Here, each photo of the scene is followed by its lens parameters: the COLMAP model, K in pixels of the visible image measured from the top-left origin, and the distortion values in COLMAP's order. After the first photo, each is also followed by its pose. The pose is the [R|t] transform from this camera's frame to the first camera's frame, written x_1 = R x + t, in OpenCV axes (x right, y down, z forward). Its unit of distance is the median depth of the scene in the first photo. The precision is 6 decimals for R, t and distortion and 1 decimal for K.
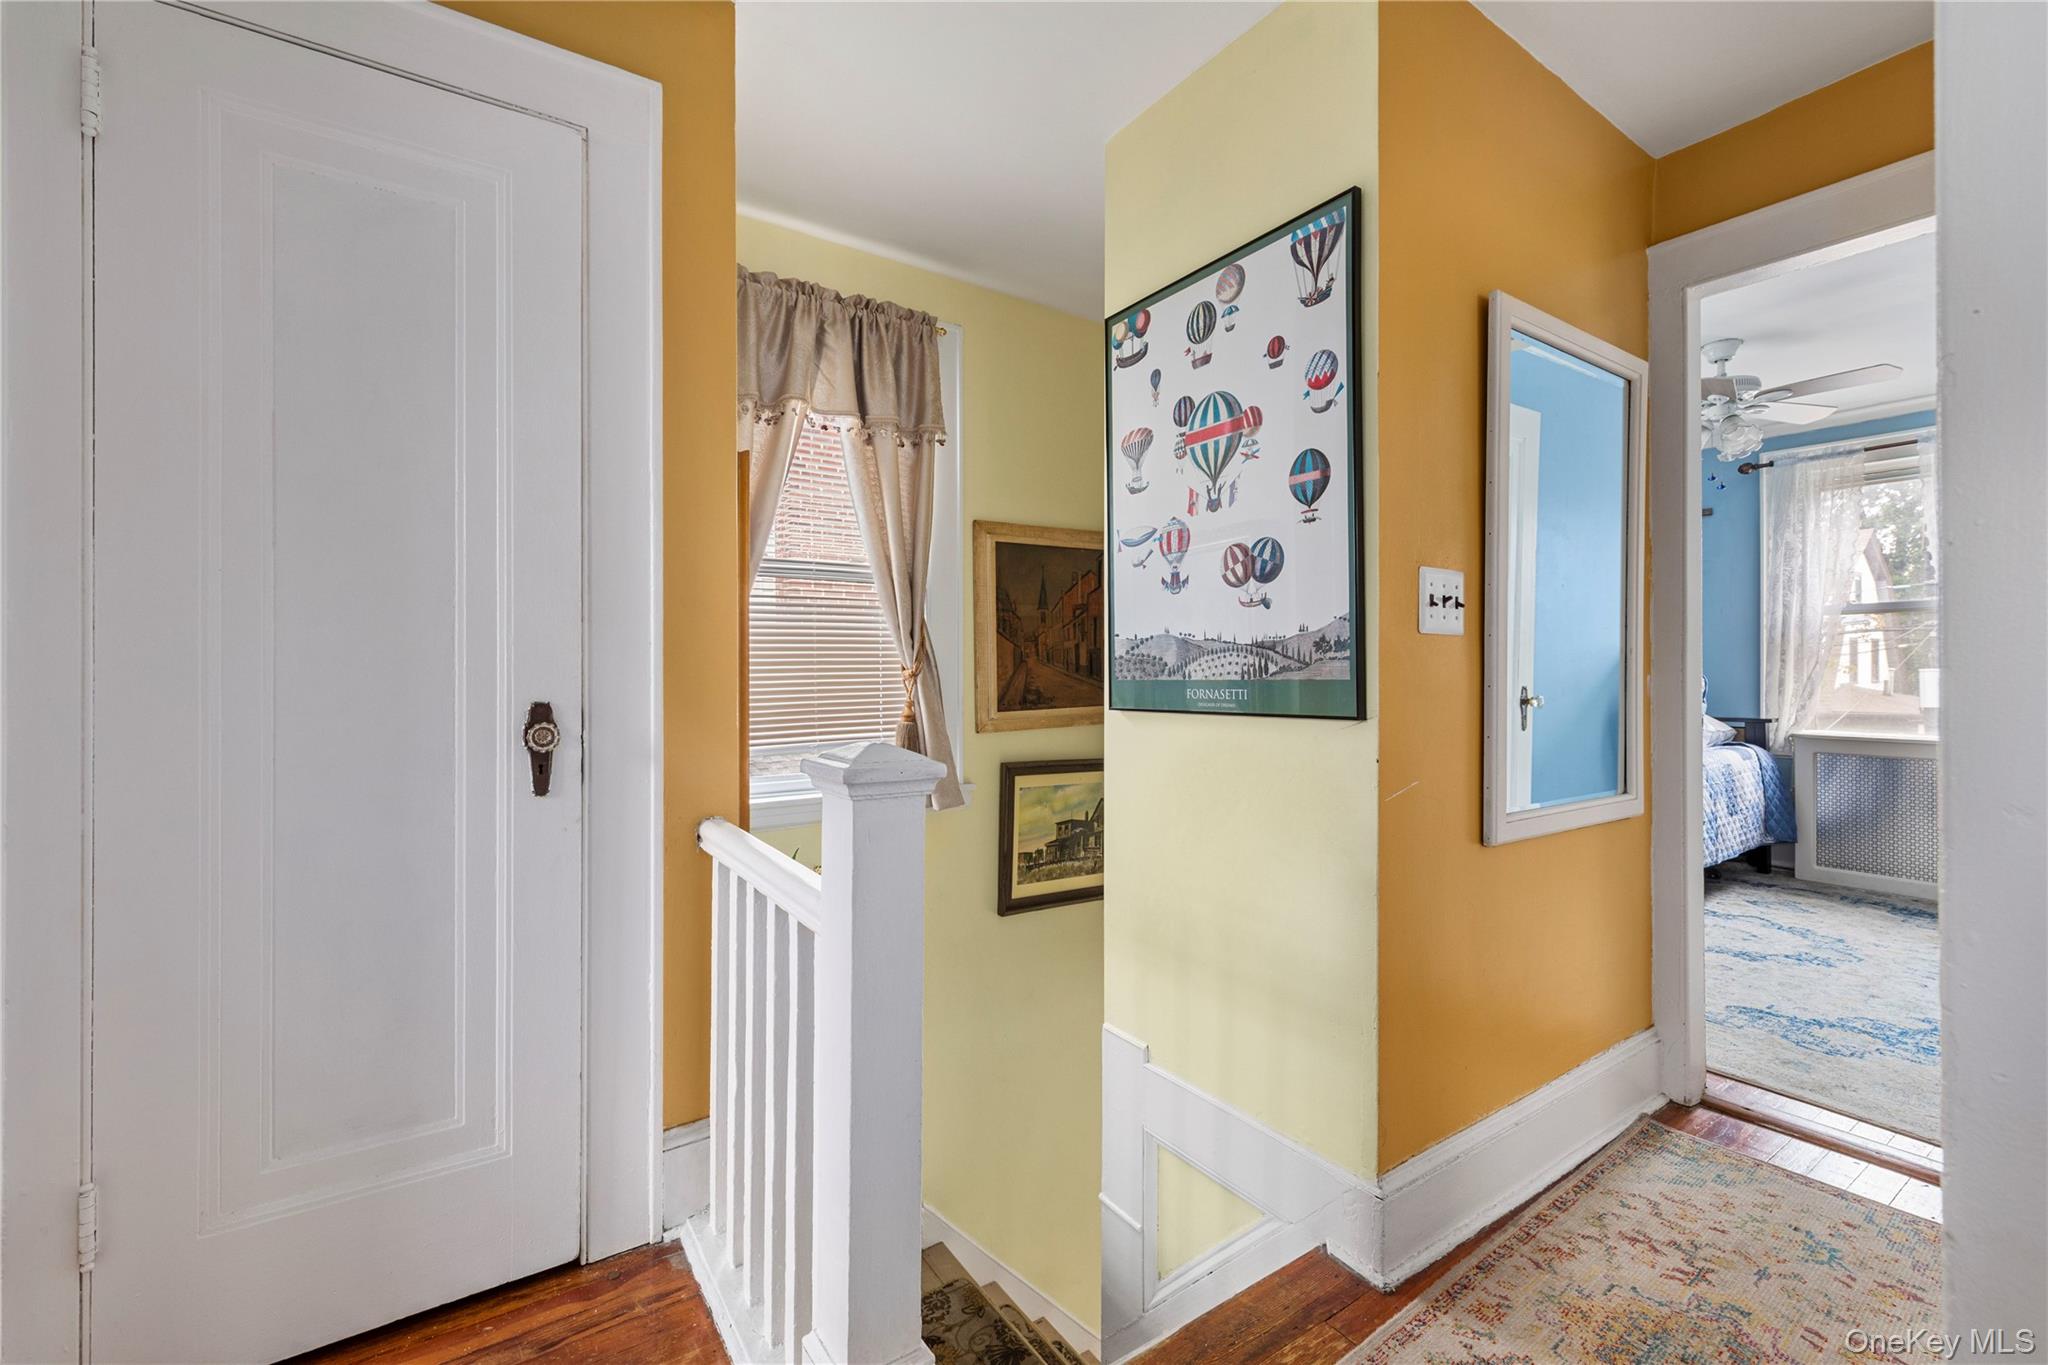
lens RADIAL K [[855.3, 0, 1030.8], [0, 855.3, 683.5], [0, 0, 1]] dist [0.000012, -0.000120]
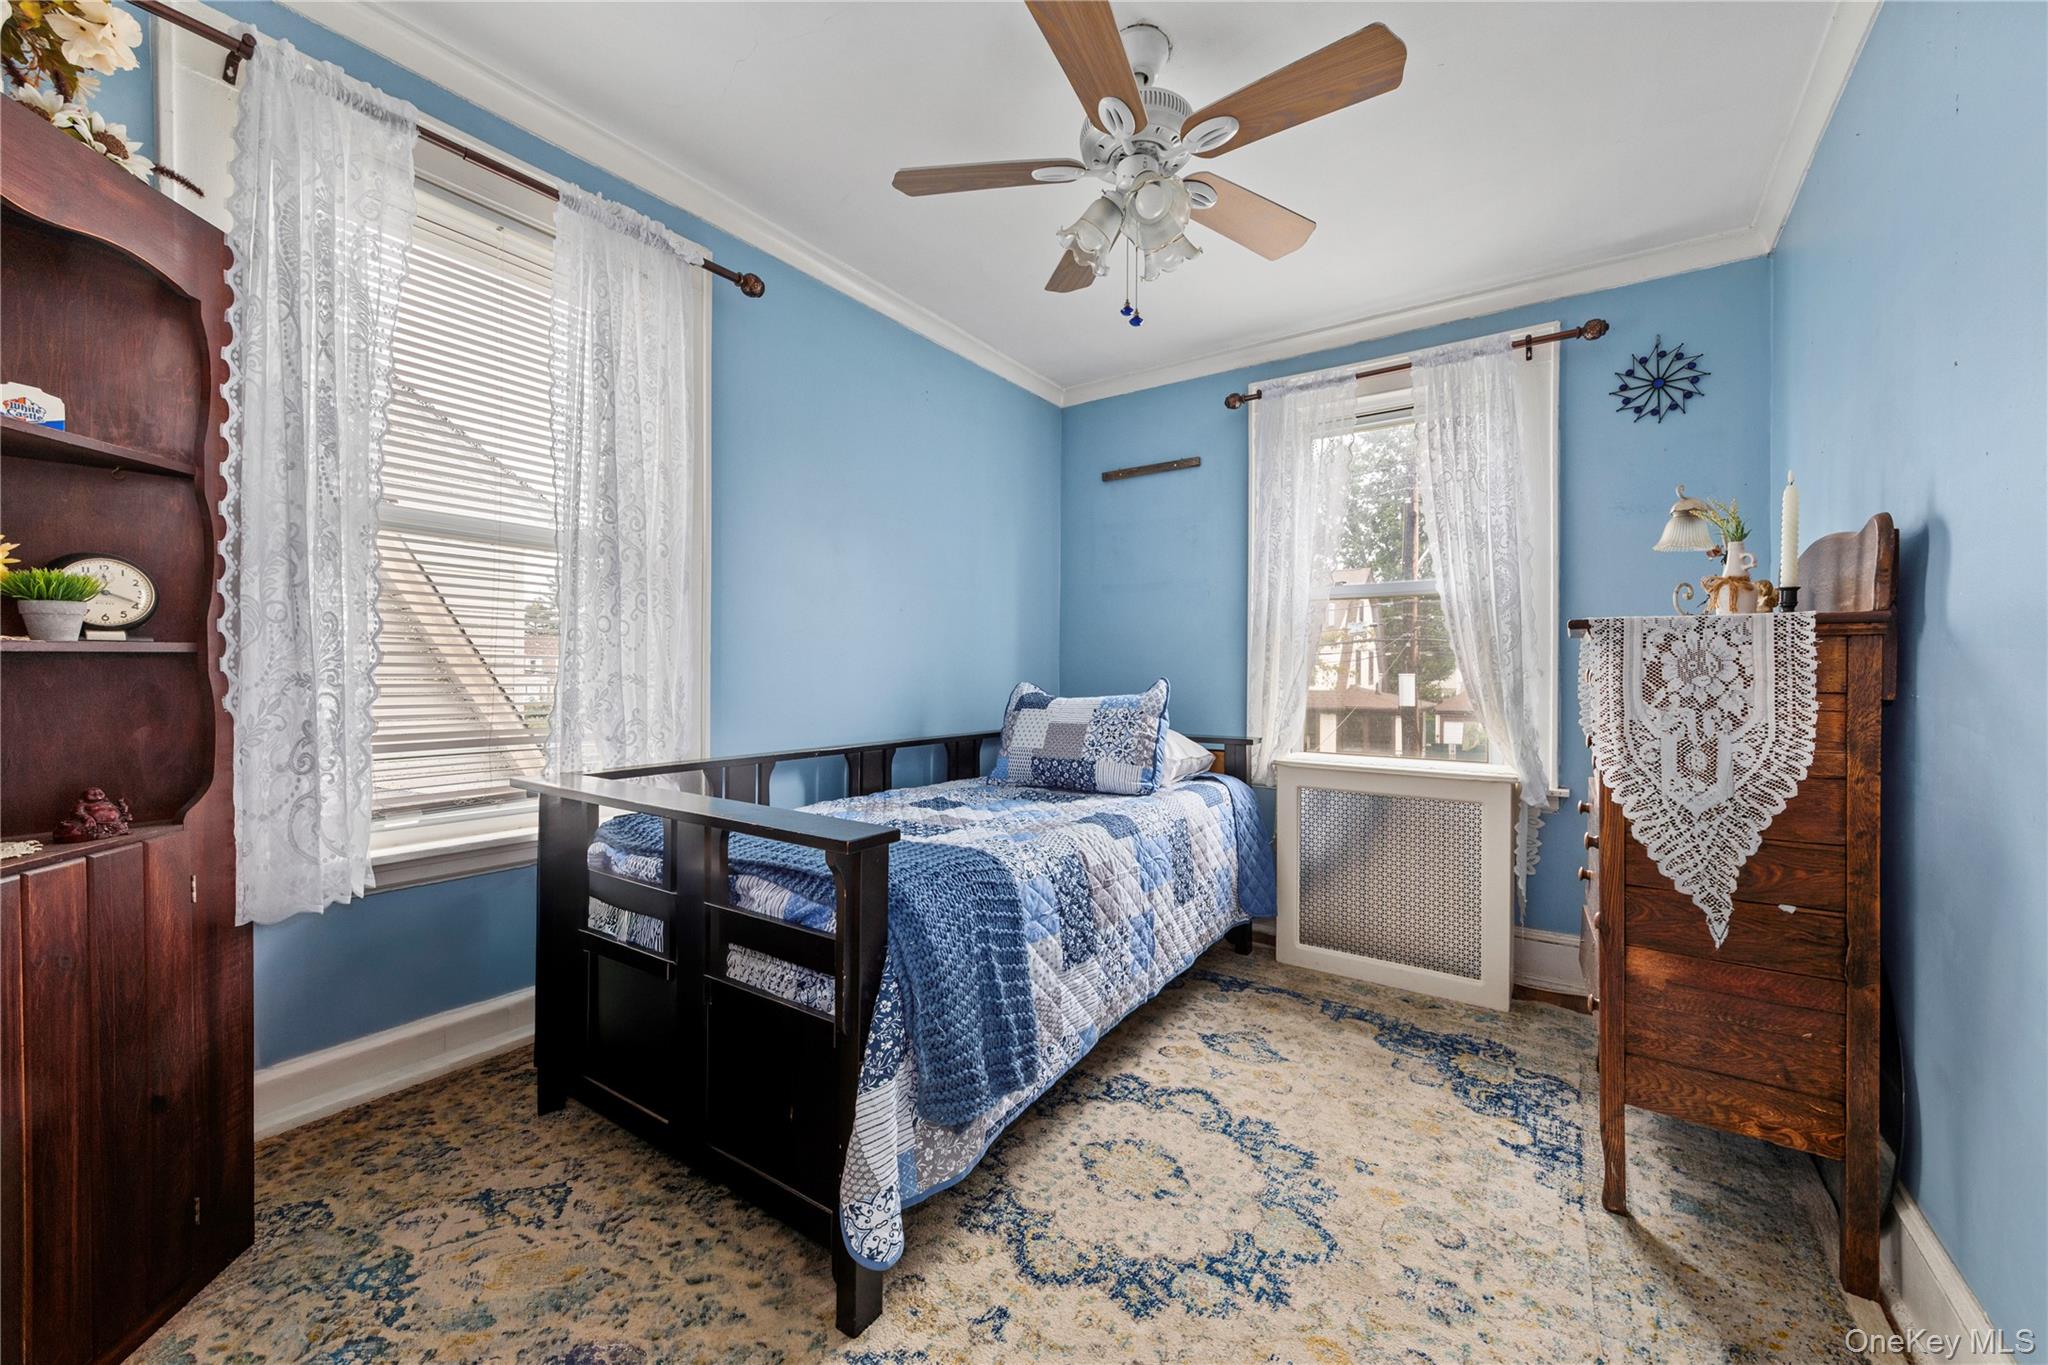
lens RADIAL K [[801.0, 0, 1020.6], [0, 801.0, 677.1], [0, 0, 1]] dist [-0.000992, -0.000003]
pose [[0.933854, 0.010224, 0.357508, 0.437827], [-0.009310, 0.999948, -0.004276, -0.006312], [-0.357533, 0.000665, 0.933900, 0.435940]]
